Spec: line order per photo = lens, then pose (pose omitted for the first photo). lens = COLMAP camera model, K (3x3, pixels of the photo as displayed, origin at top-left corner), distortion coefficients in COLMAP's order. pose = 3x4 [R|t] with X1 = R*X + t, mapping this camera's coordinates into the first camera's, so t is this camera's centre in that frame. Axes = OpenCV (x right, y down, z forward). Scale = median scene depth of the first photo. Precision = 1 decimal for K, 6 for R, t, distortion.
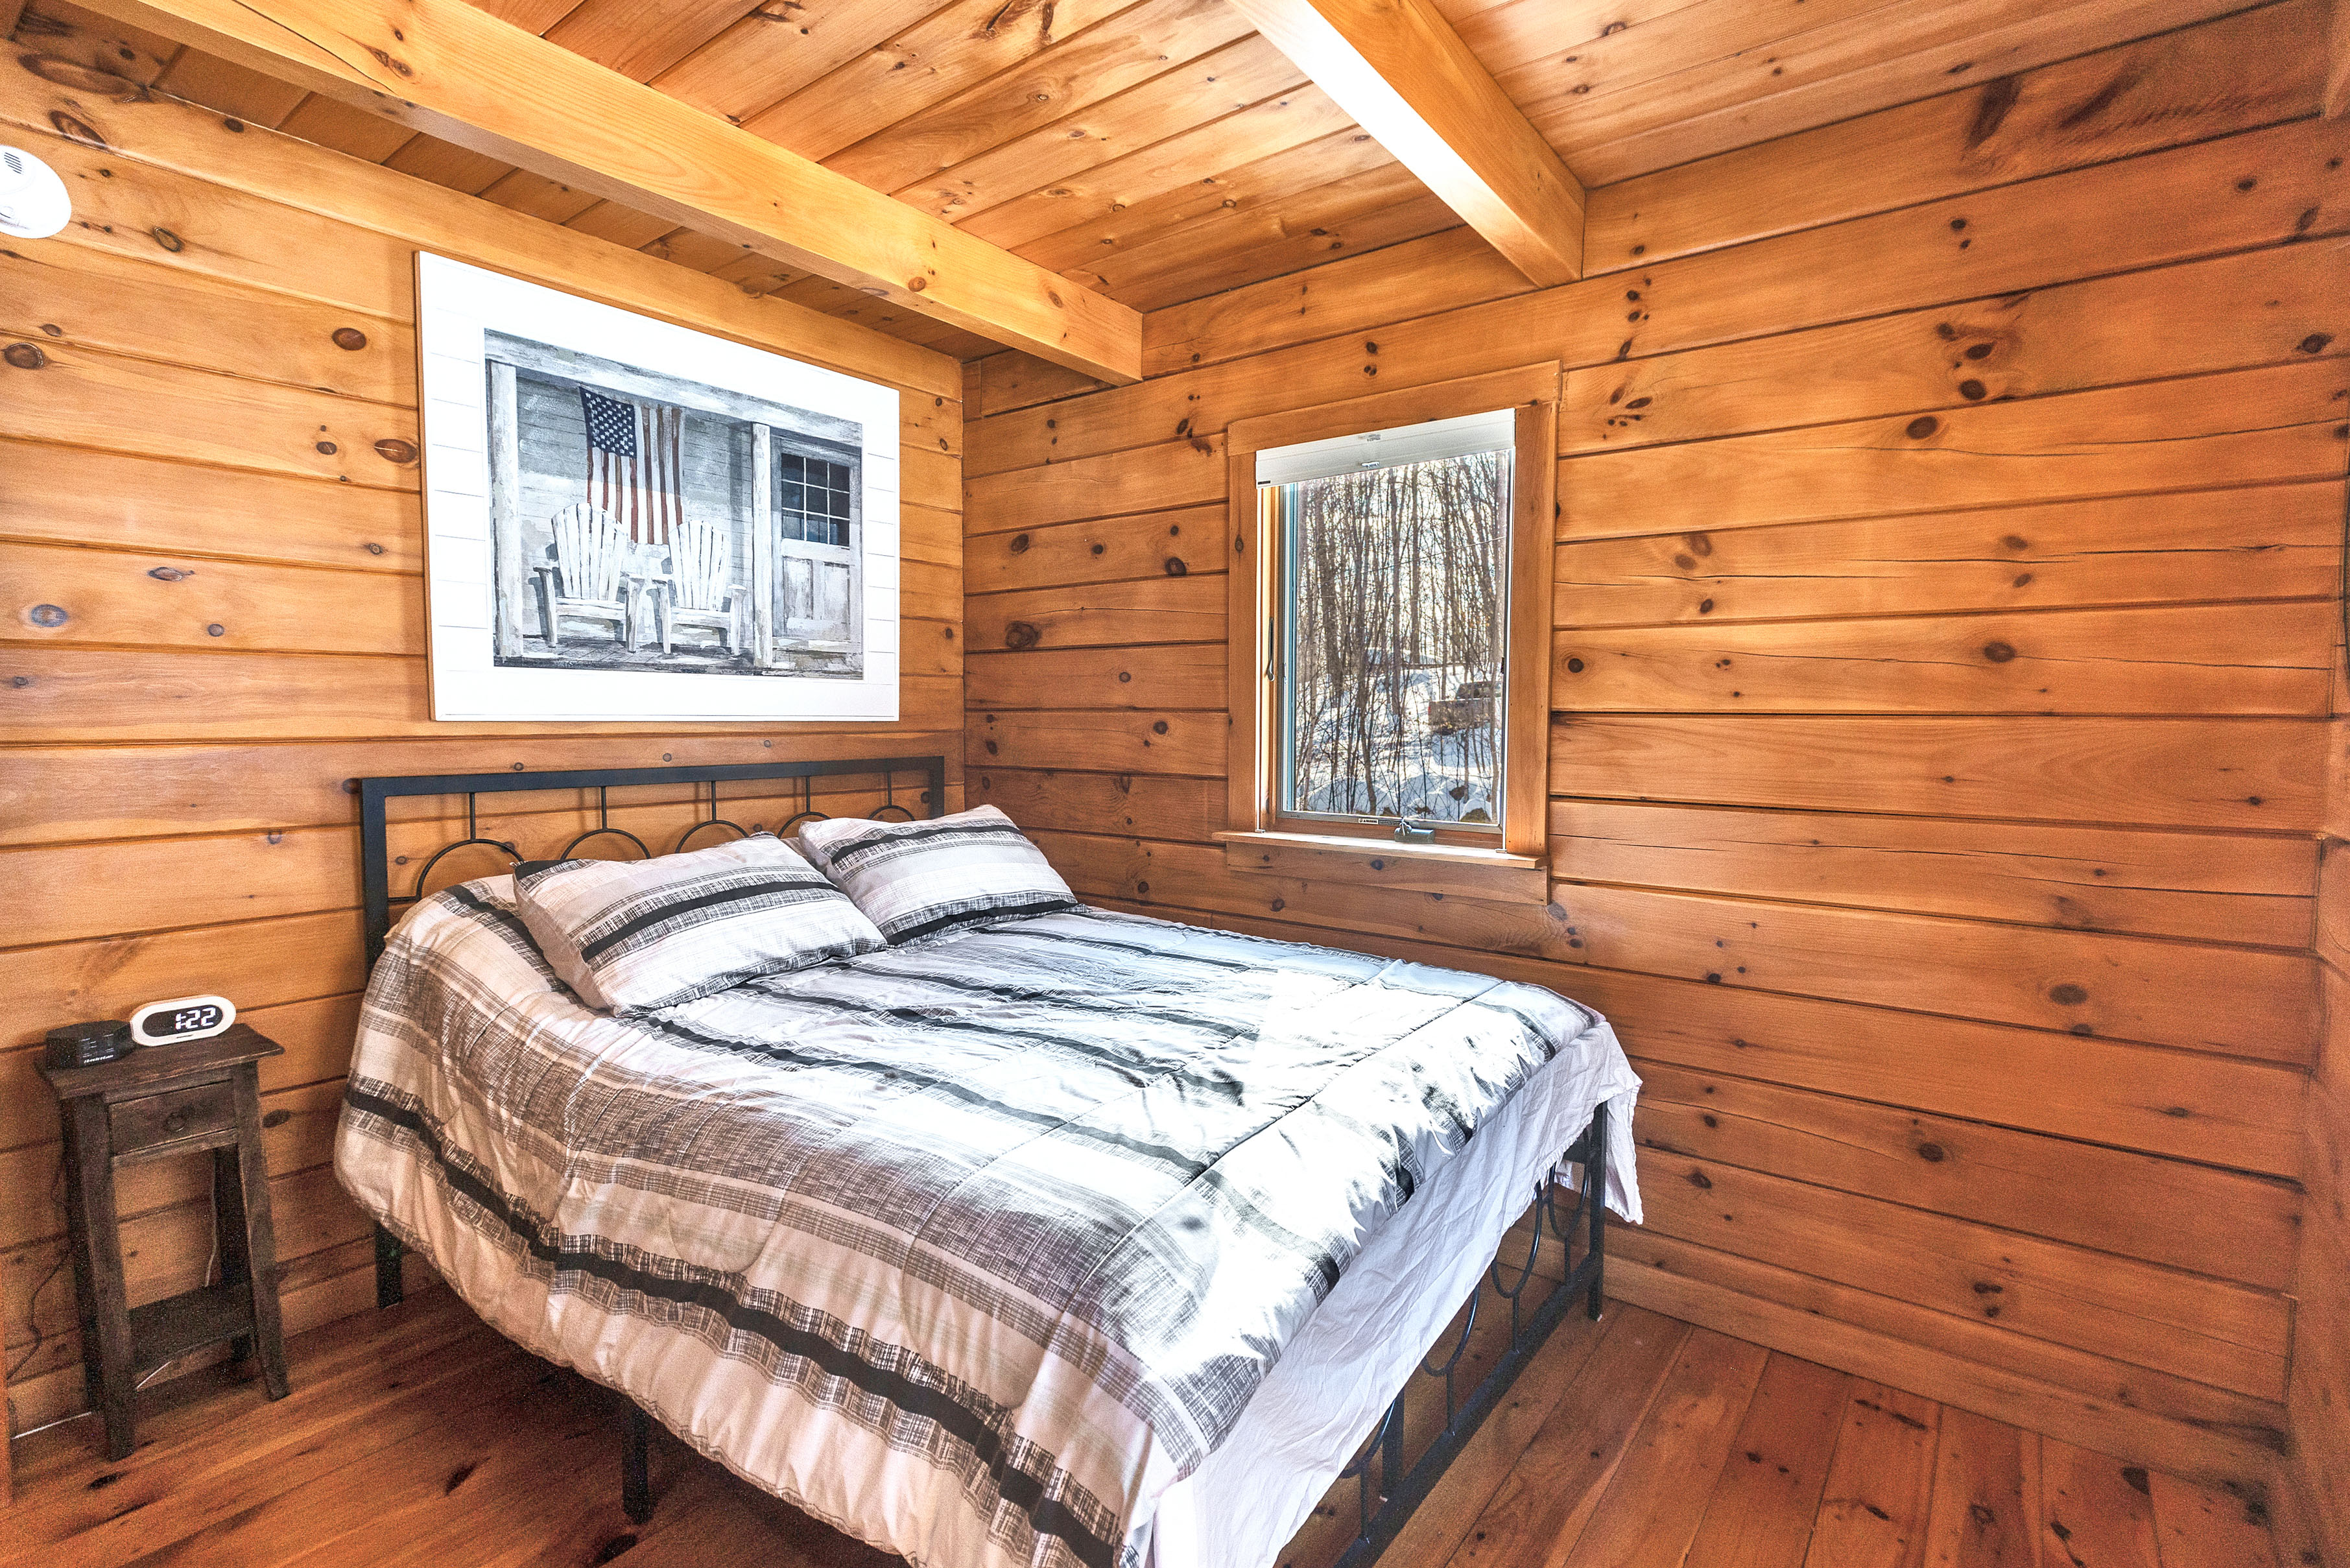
lens RADIAL K [[1116.7, 0, 1186.9], [0, 1116.7, 785.0], [0, 0, 1]] dist [0.002835, 0.000007]
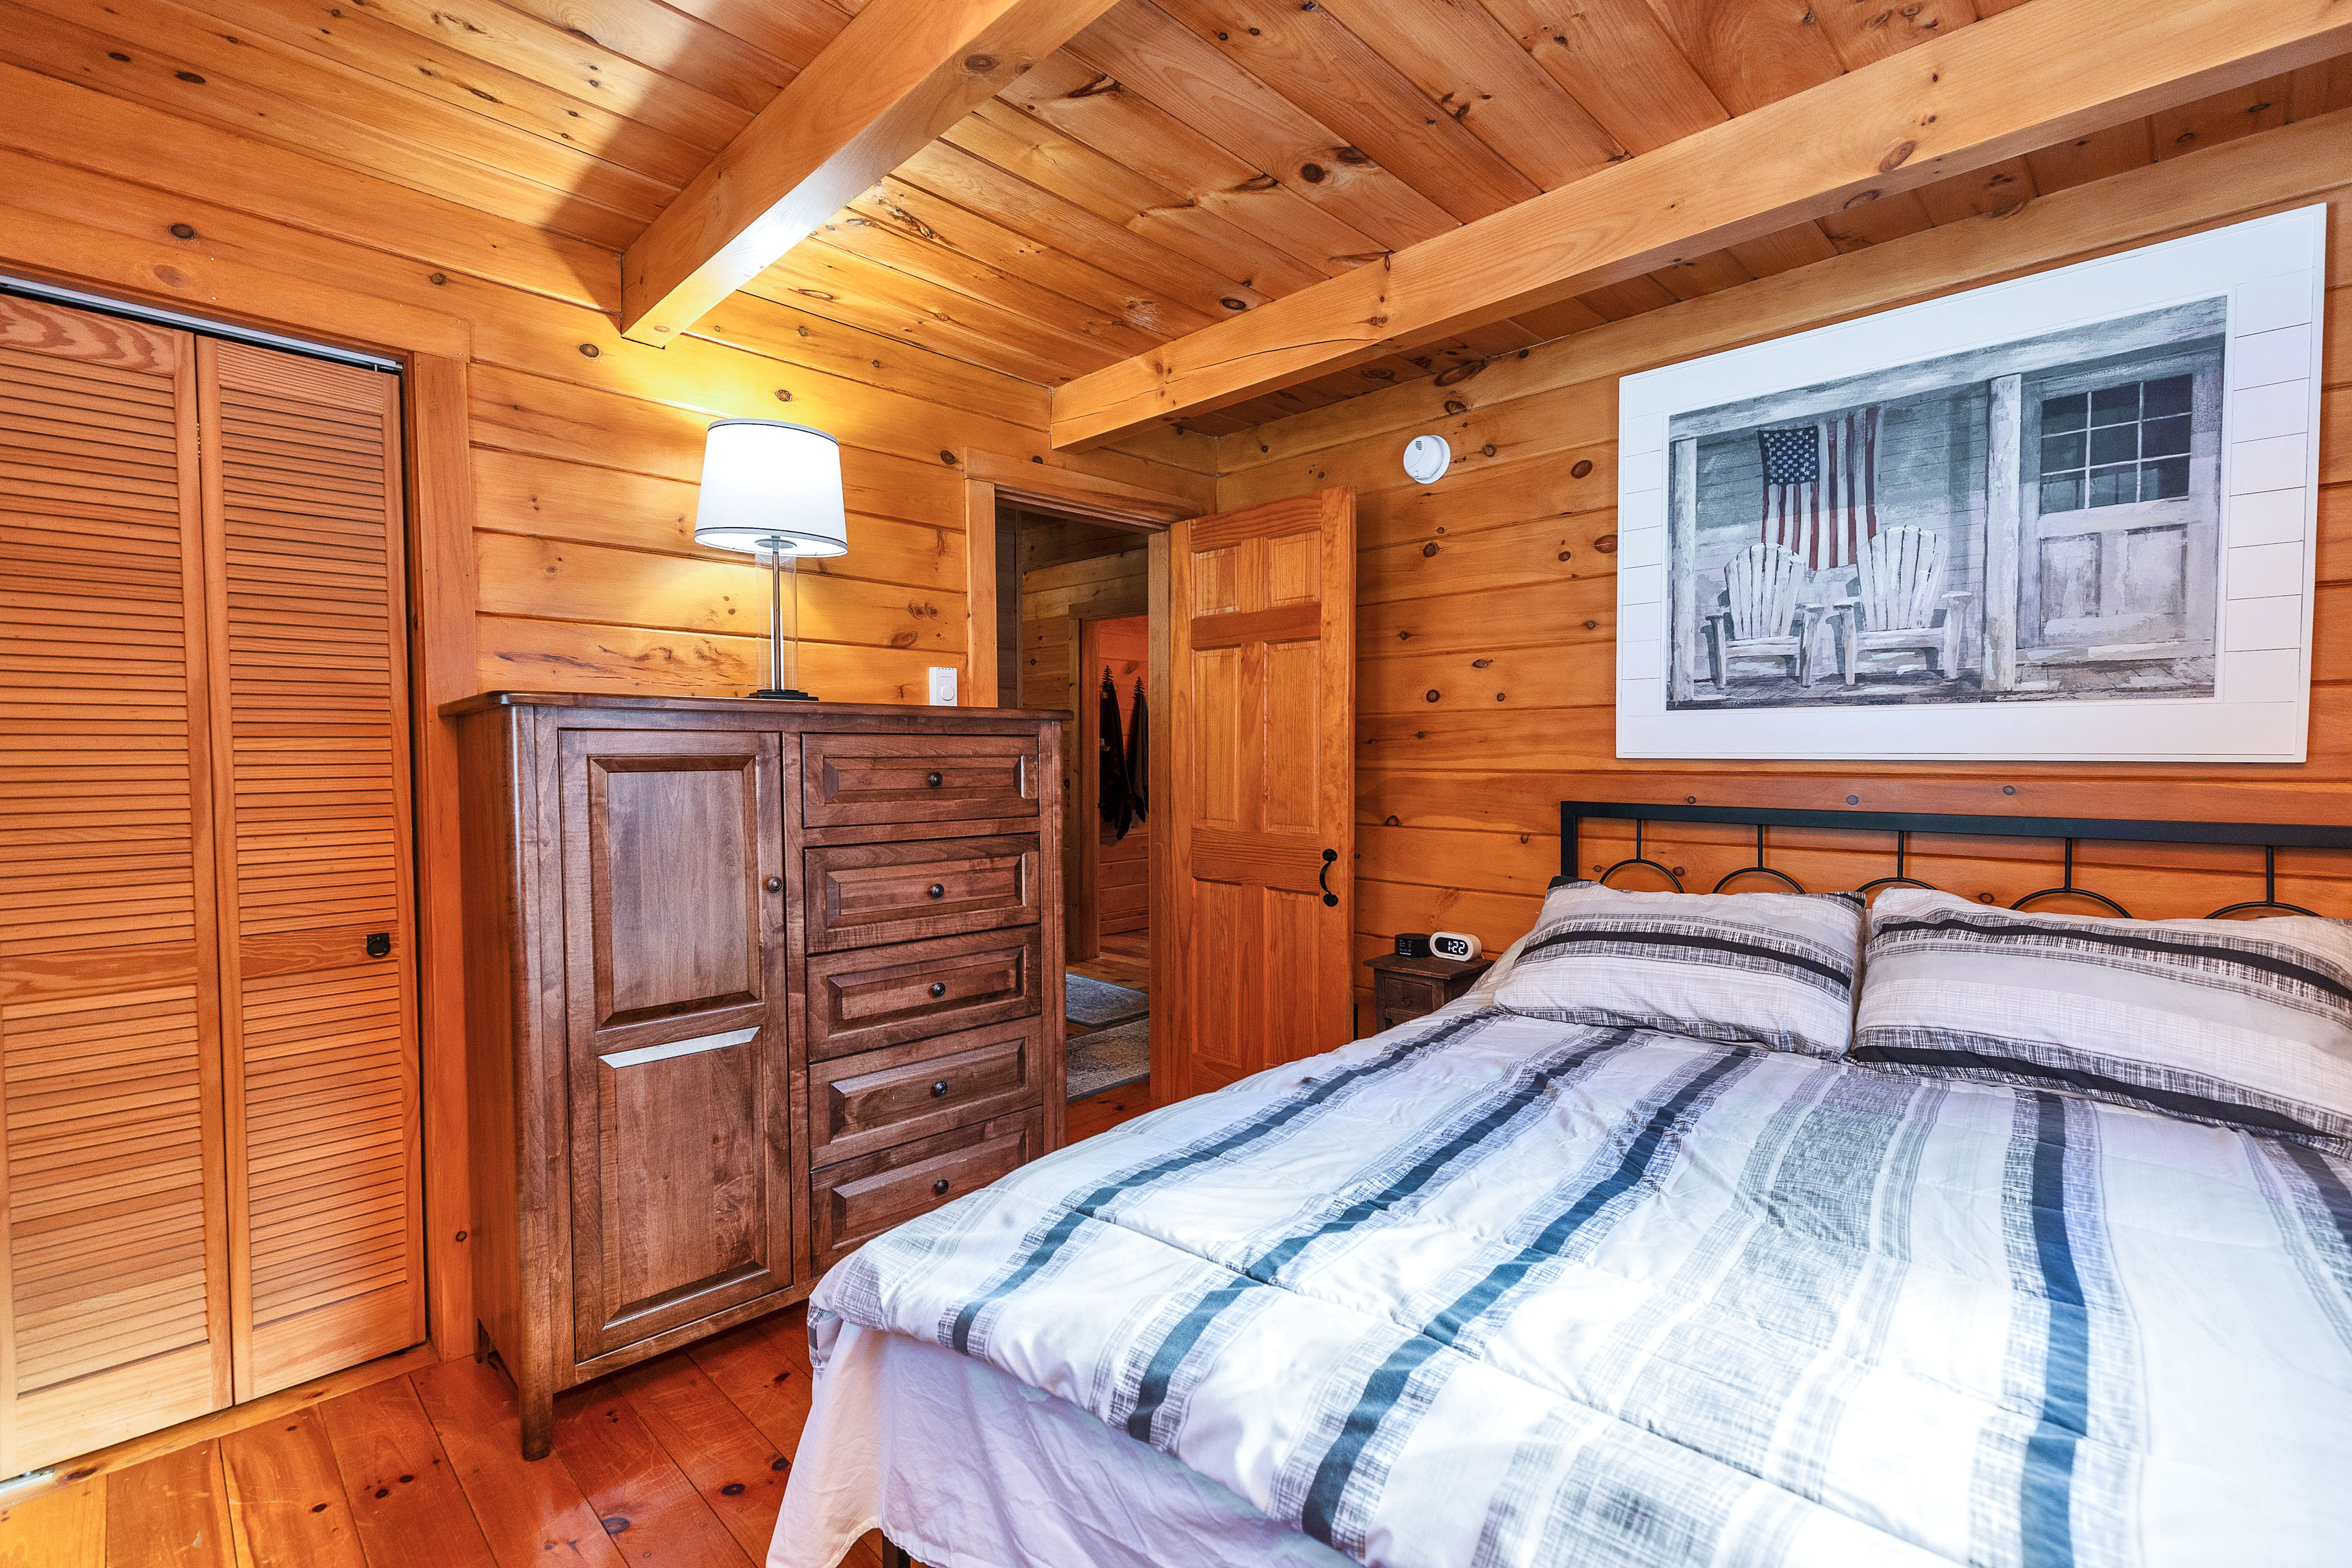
lens RADIAL K [[1065.6, 0, 1192.3], [0, 1065.6, 784.9], [0, 0, 1]] dist [-0.002455, 0.000627]
pose [[-0.144388, 0.026497, -0.989166, 0.470986], [-0.062986, 0.997368, 0.035911, -0.035246], [0.987514, 0.067489, -0.142339, 0.616174]]
